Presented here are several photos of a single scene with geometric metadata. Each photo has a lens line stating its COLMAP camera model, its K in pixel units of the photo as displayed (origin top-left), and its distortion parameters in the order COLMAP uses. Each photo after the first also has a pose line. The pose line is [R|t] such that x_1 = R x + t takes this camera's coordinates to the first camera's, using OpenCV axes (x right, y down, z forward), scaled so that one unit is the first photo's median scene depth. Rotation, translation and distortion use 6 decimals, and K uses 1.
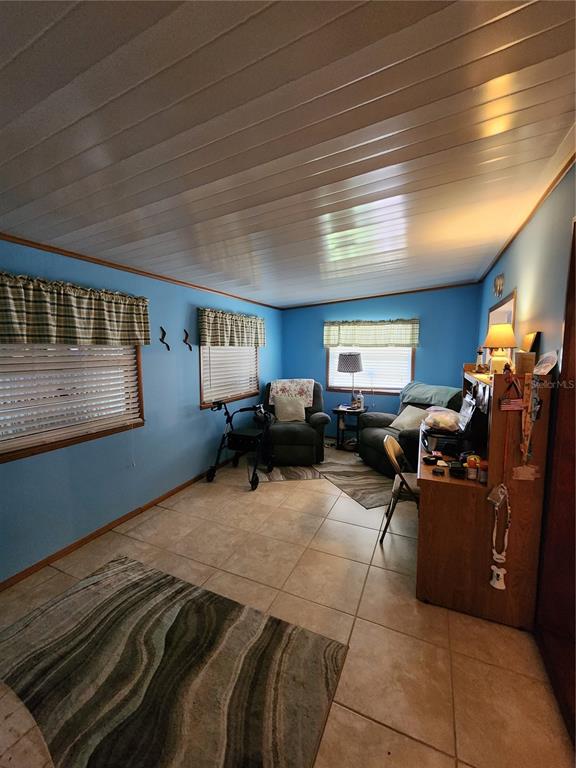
lens RADIAL K [[316.8, 0, 288.2], [0, 316.8, 381.4], [0, 0, 1]] dist [-0.002868, -0.001131]
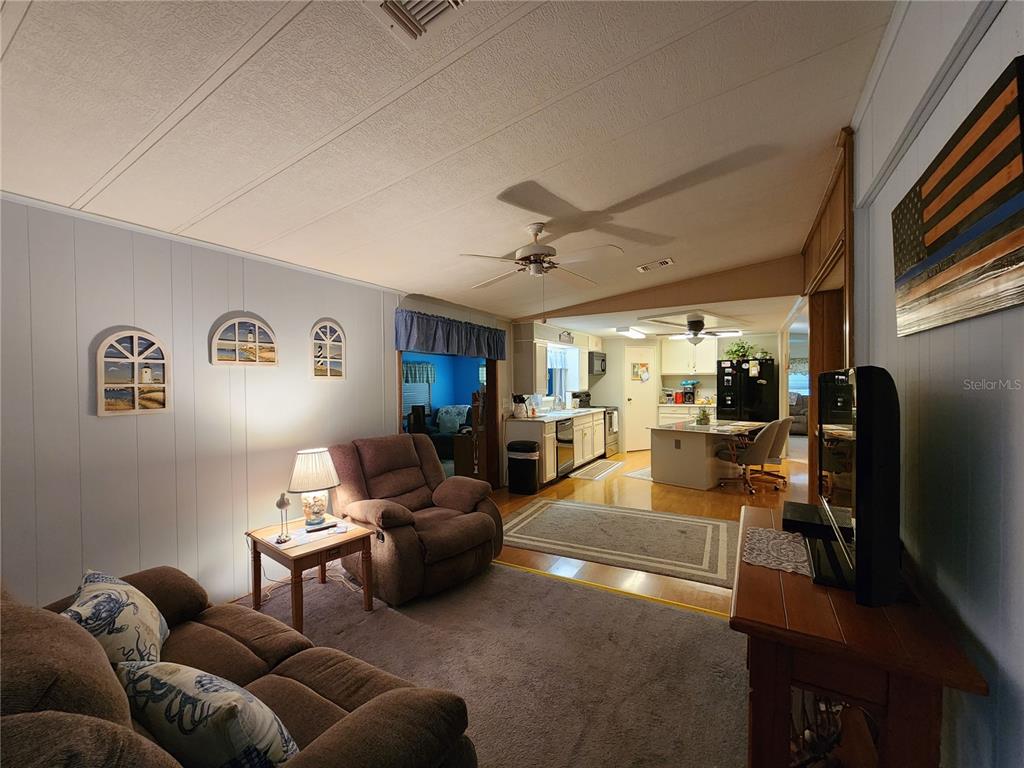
lens RADIAL K [[422.4, 0, 508.8], [0, 422.4, 386.7], [0, 0, 1]] dist [-0.002868, -0.001131]
pose [[0.995301, -0.014000, -0.095815, 0.478441], [0.005051, 0.995652, -0.093009, 0.096059], [0.096701, 0.092088, 0.991044, -0.946887]]
